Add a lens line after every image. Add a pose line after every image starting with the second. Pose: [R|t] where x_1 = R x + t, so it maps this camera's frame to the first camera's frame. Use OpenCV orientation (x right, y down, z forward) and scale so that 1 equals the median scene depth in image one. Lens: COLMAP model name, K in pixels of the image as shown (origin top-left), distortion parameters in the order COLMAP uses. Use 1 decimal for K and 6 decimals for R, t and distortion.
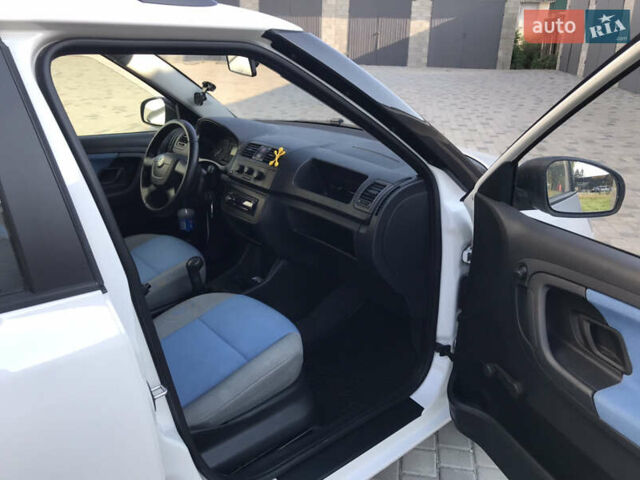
lens RADIAL K [[525.8, 0, 322.6], [0, 525.8, 239.6], [0, 0, 1]] dist [0.011451, -0.000475]
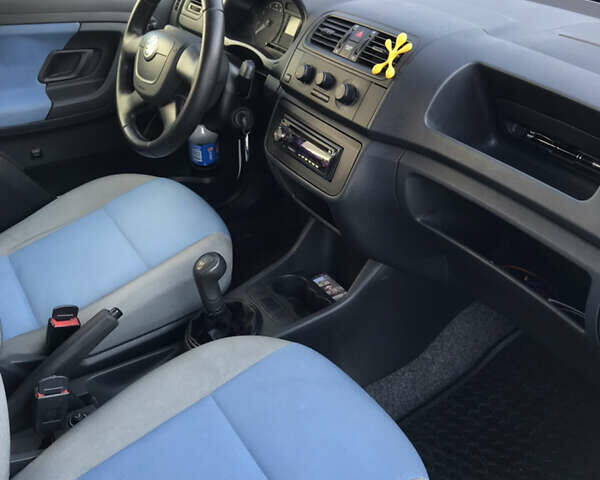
lens RADIAL K [[658.8, 0, 299.7], [0, 658.8, 252.8], [0, 0, 1]] dist [0.016822, -0.042954]
pose [[0.990251, 0.074697, -0.117573, -0.078145], [-0.049848, 0.978192, 0.201635, -0.092988], [0.130071, -0.193808, 0.972379, 0.372992]]
